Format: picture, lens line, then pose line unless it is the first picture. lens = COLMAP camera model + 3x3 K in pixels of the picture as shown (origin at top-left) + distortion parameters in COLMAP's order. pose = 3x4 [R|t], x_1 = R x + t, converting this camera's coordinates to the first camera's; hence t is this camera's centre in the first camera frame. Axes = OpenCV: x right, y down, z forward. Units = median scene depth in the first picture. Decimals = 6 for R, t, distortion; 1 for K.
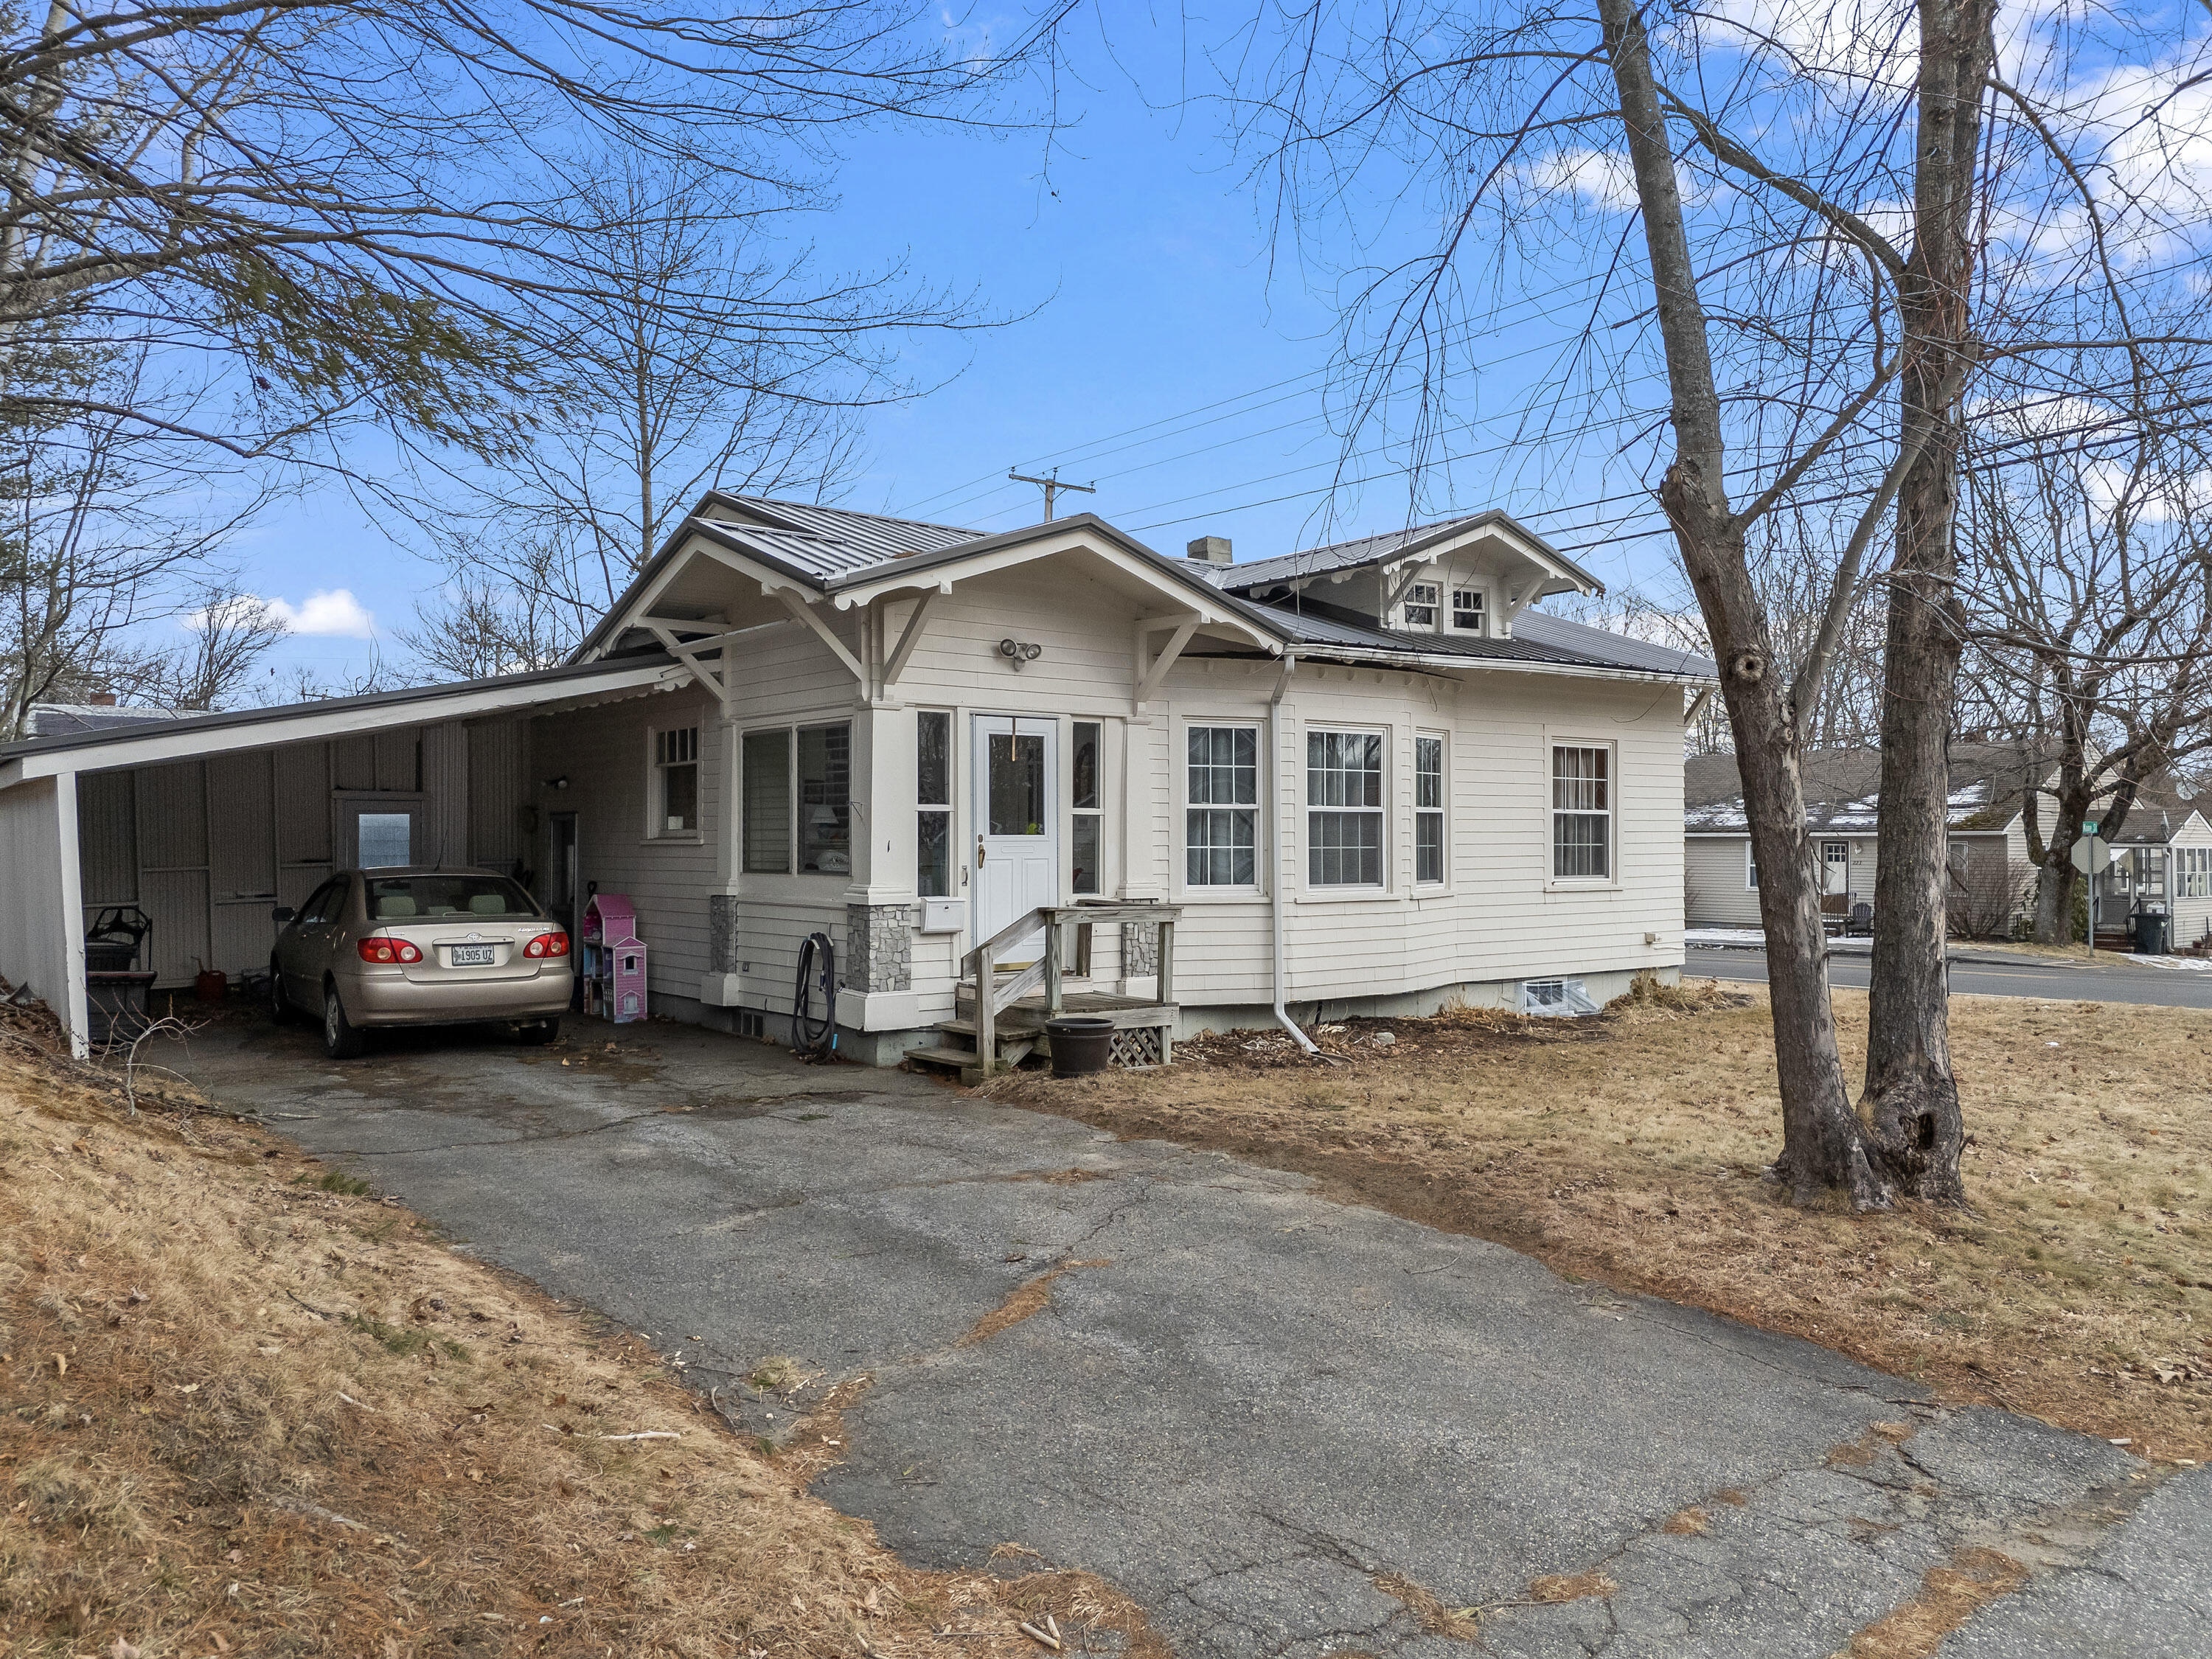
lens RADIAL K [[1634.3, 0, 1106.0], [0, 1634.3, 829.5], [0, 0, 1]] dist [0.020810, -0.009680]
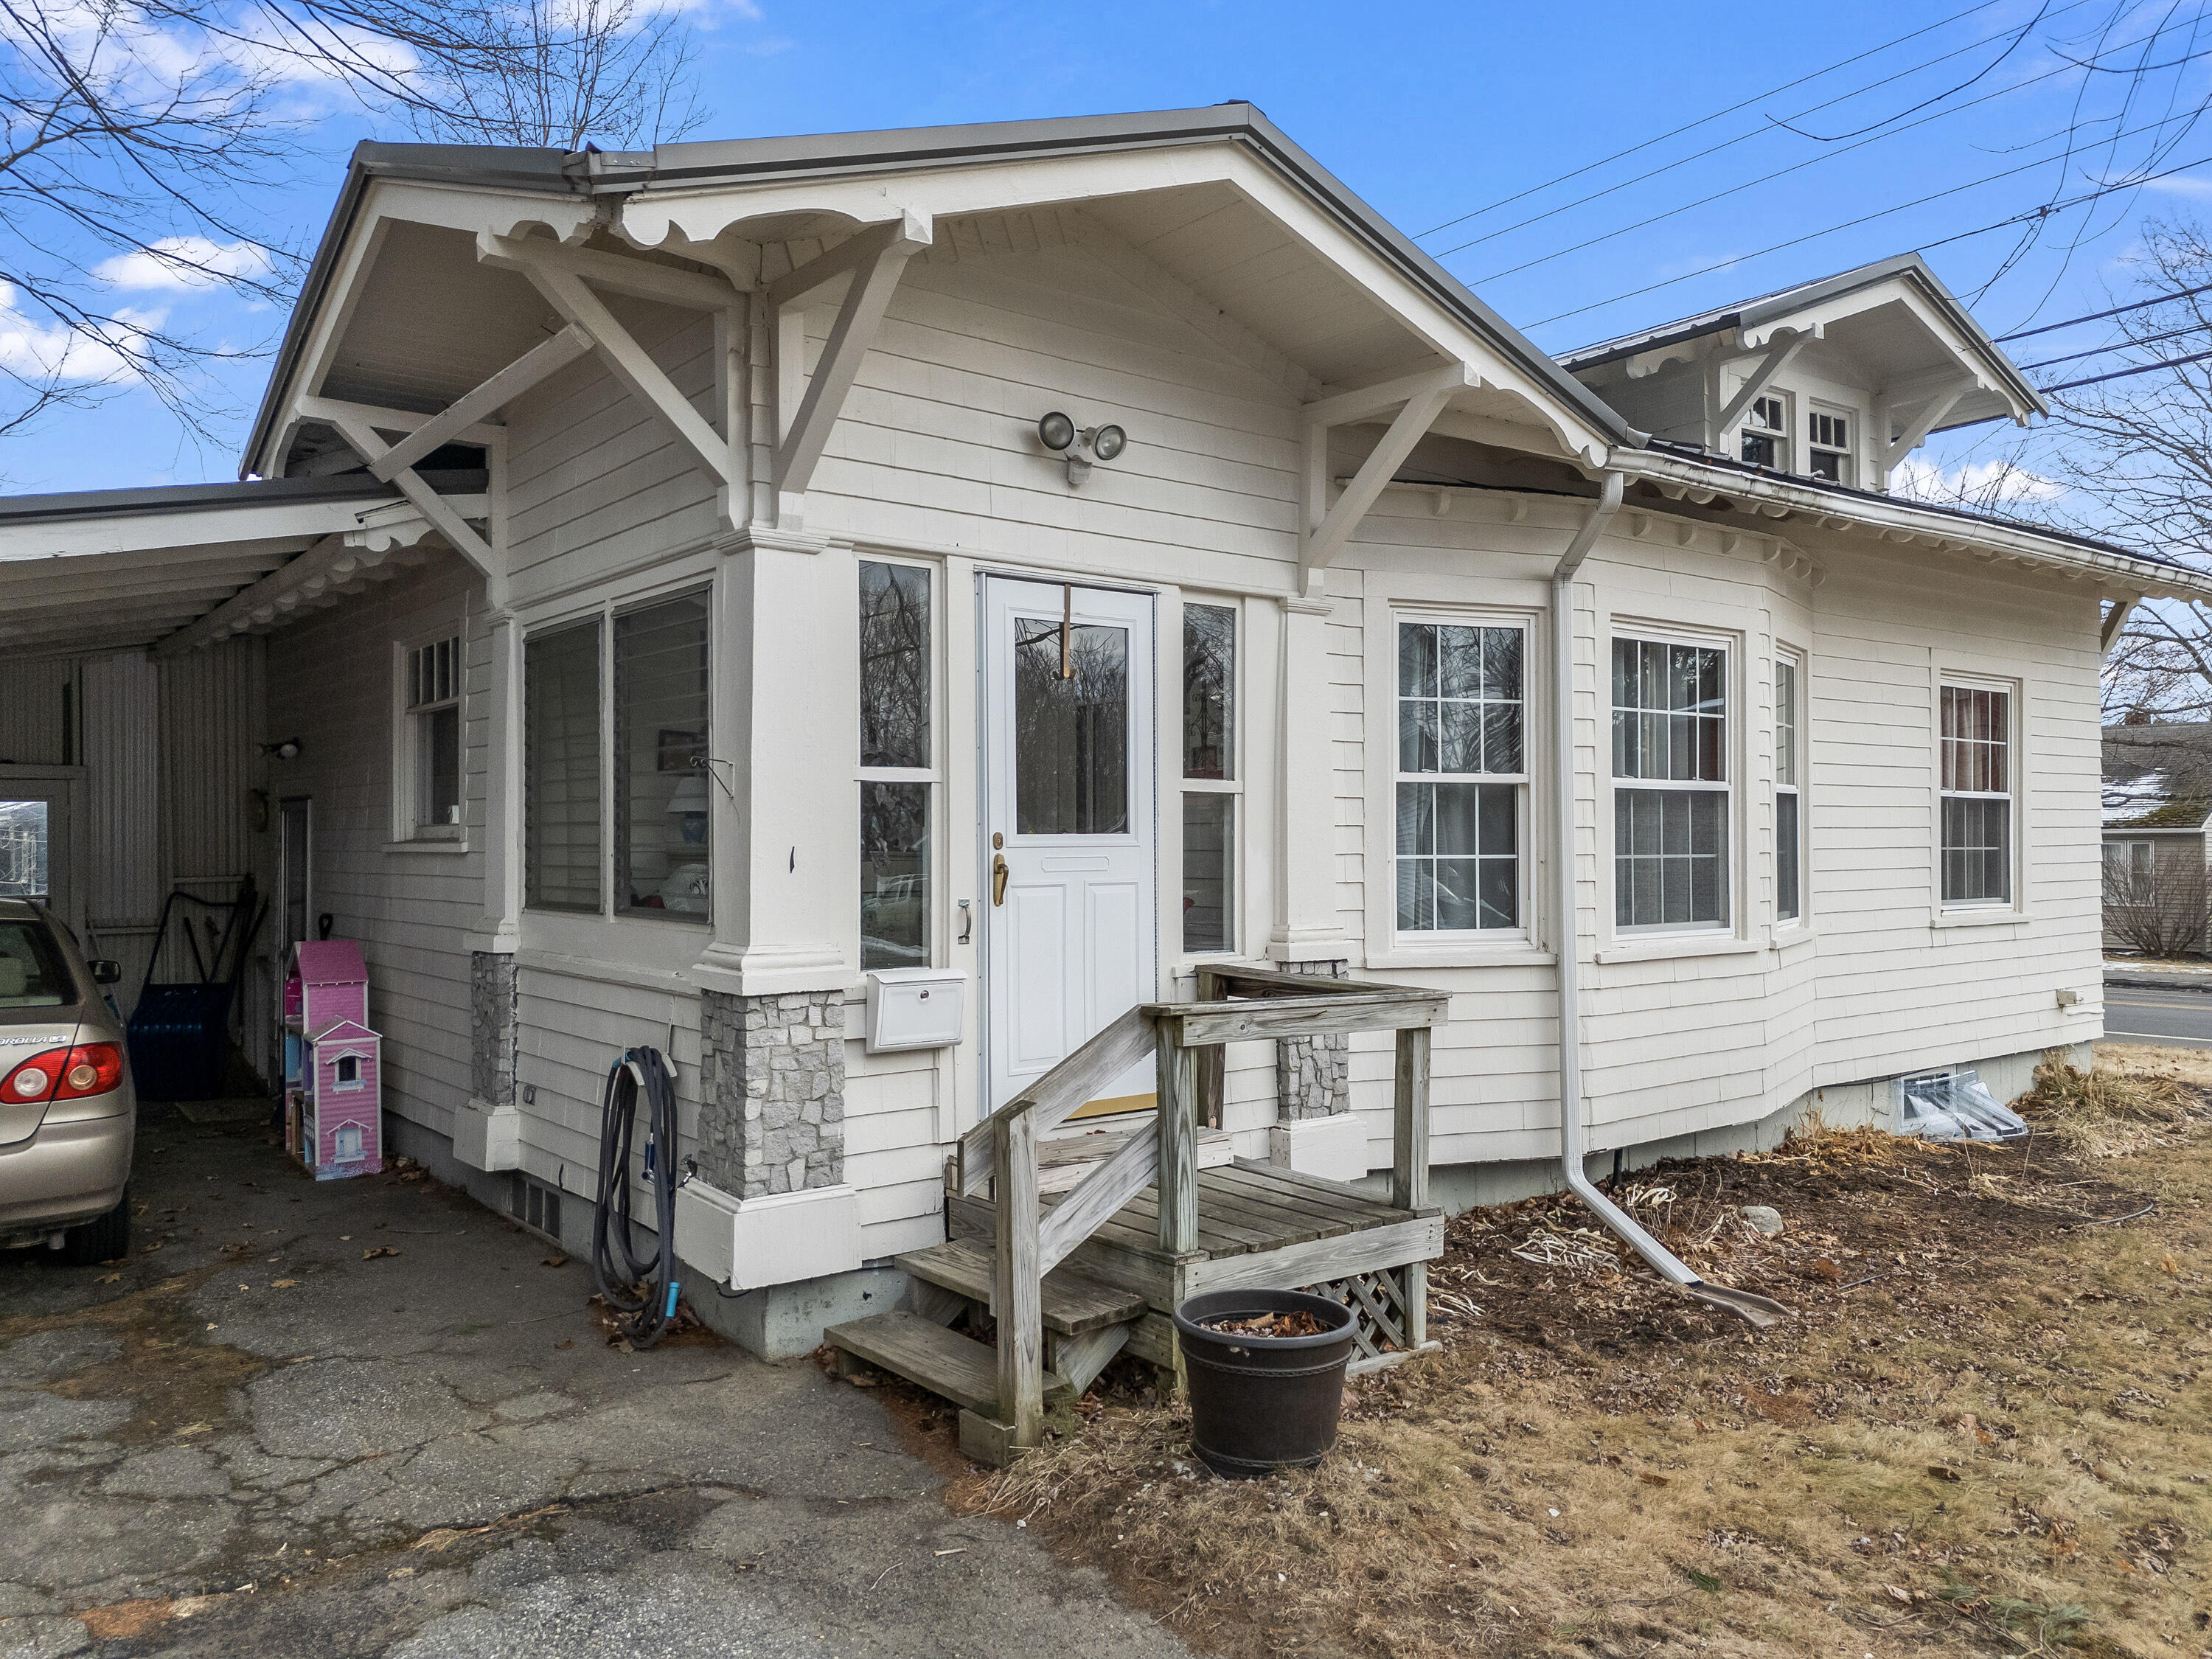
lens RADIAL K [[1653.1, 0, 1106.0], [0, 1653.1, 829.5], [0, 0, 1]] dist [0.041976, -0.006099]
pose [[0.999986, -0.001887, 0.005010, -0.047510], [0.001887, 0.999998, 0.000048, 0.002223], [-0.005010, -0.000039, 0.999987, 0.520051]]
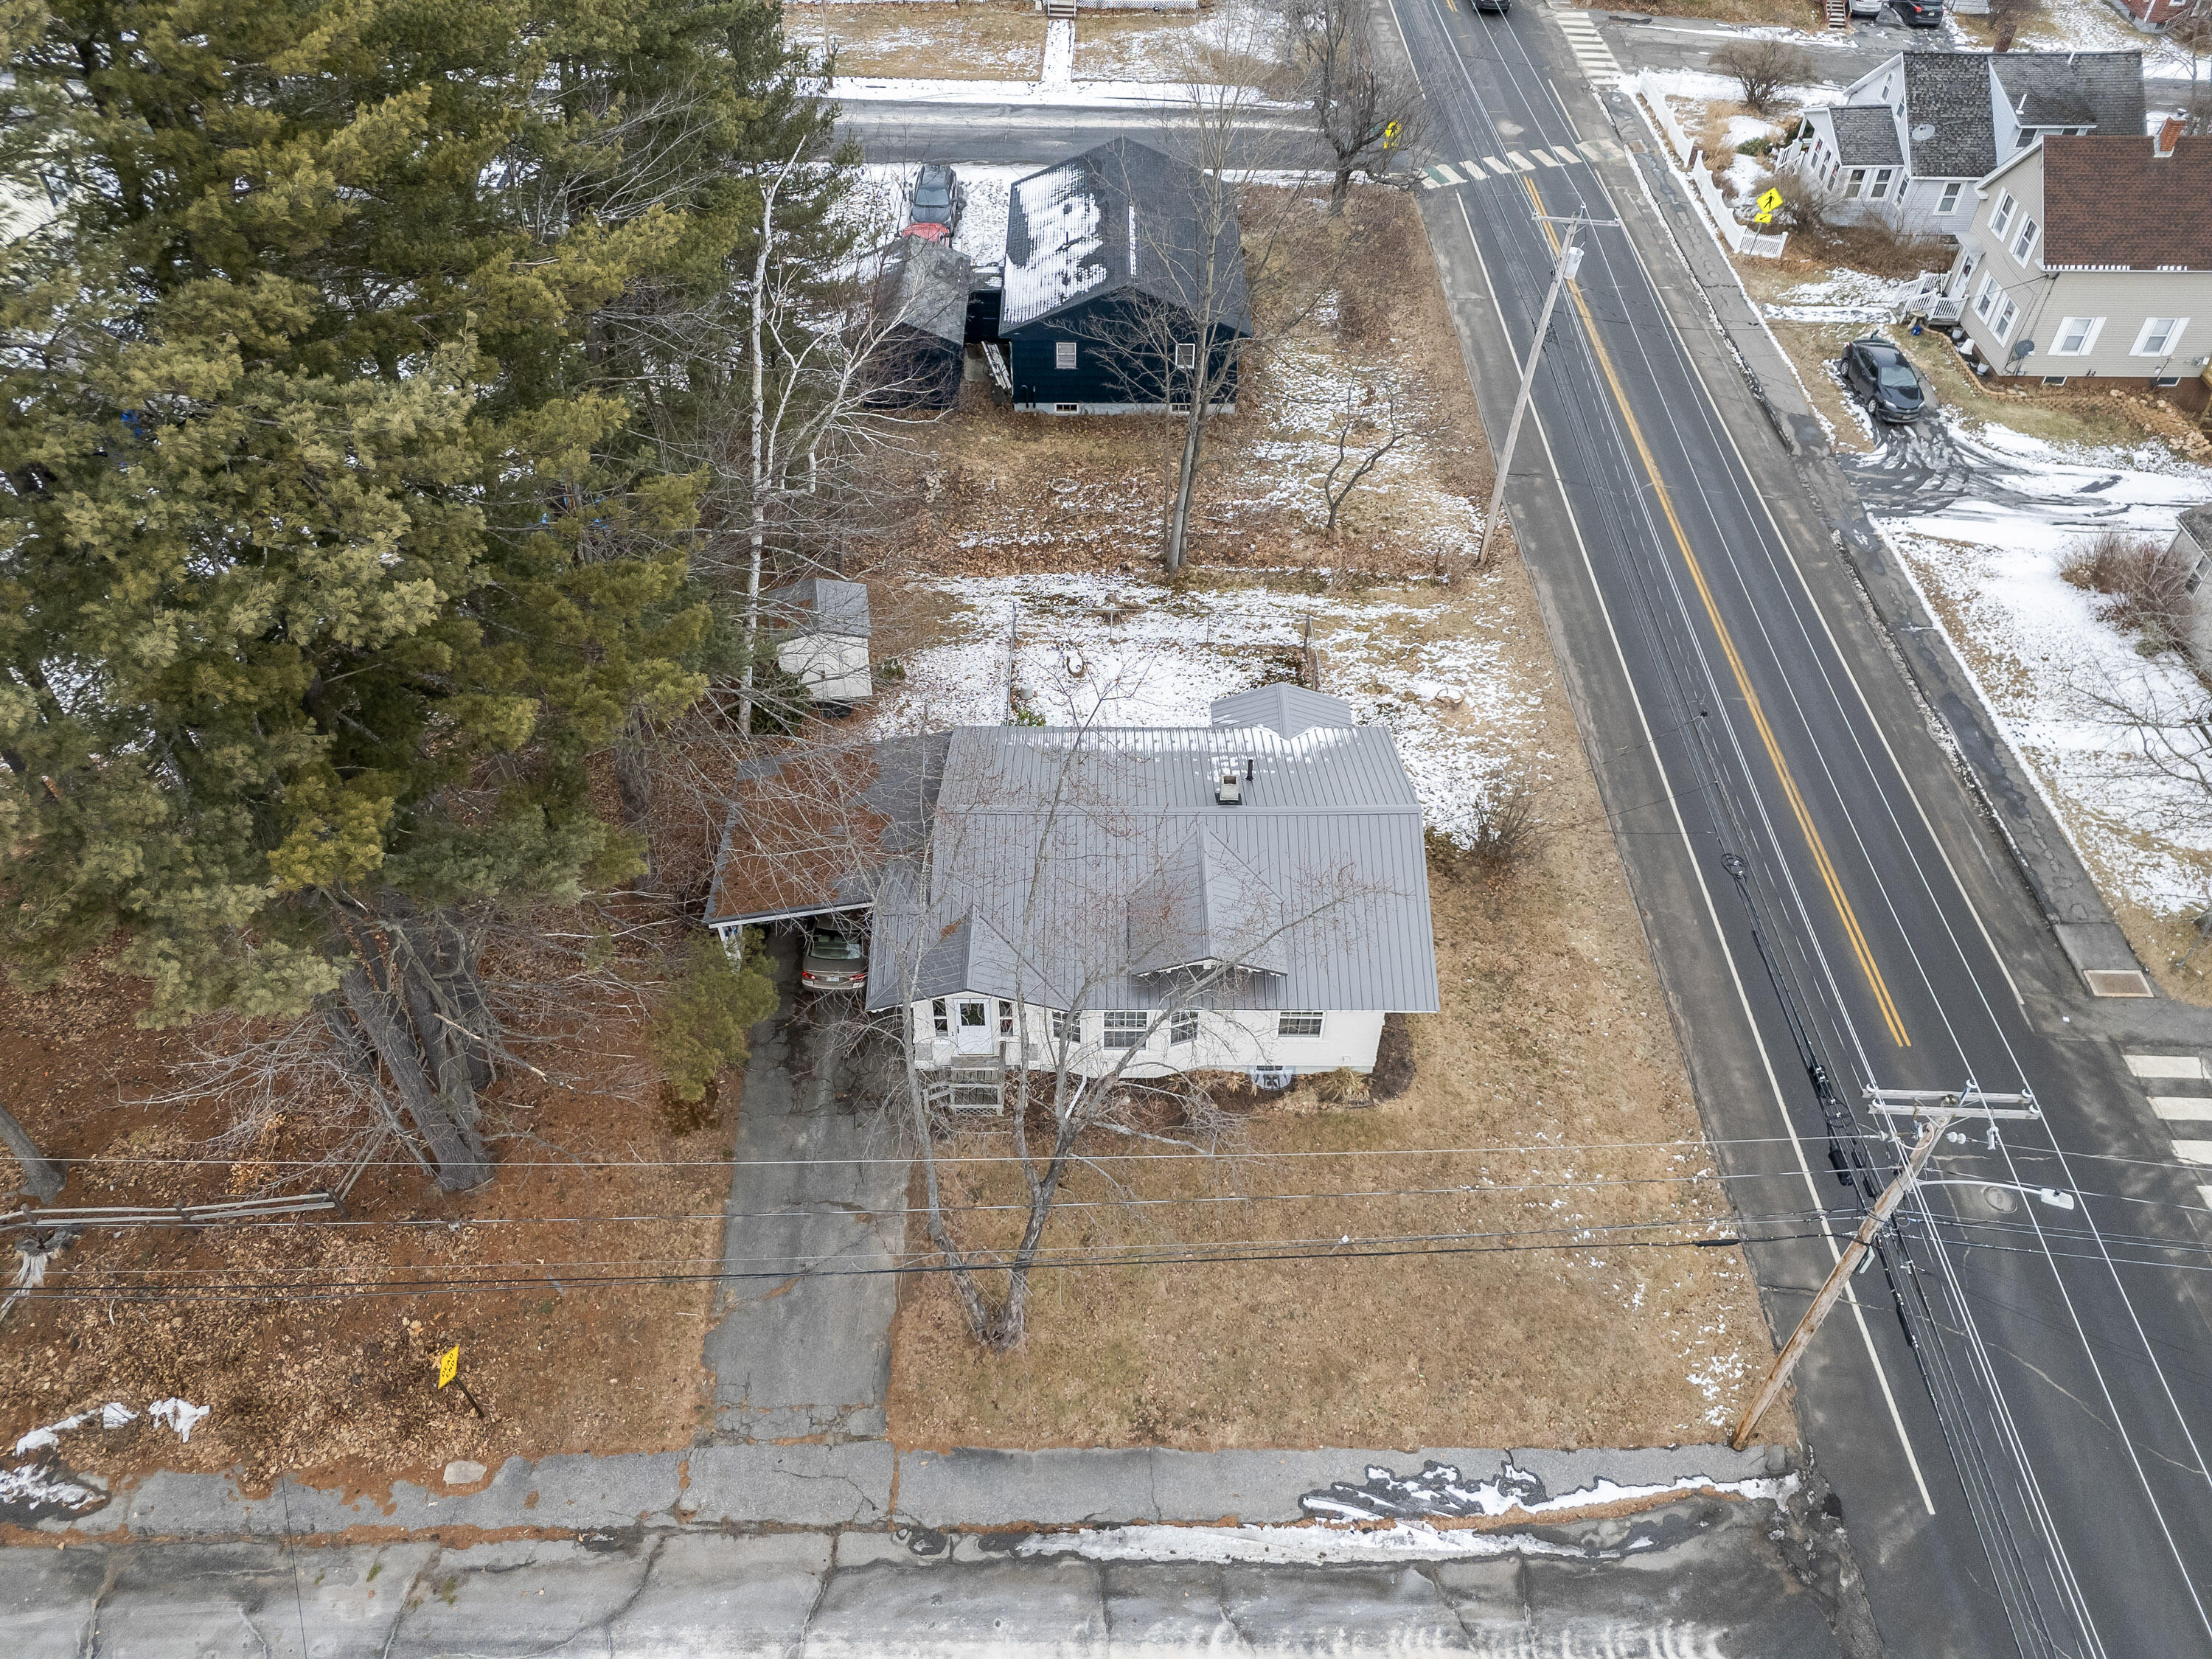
lens RADIAL K [[1653.1, 0, 1106.0], [0, 1653.1, 829.5], [0, 0, 1]] dist [0.041976, -0.006099]
pose [[0.796530, 0.425529, -0.429493, 1.214399], [-0.007532, 0.717307, 0.696717, -2.239220], [0.604551, -0.551721, 0.574562, -0.319301]]
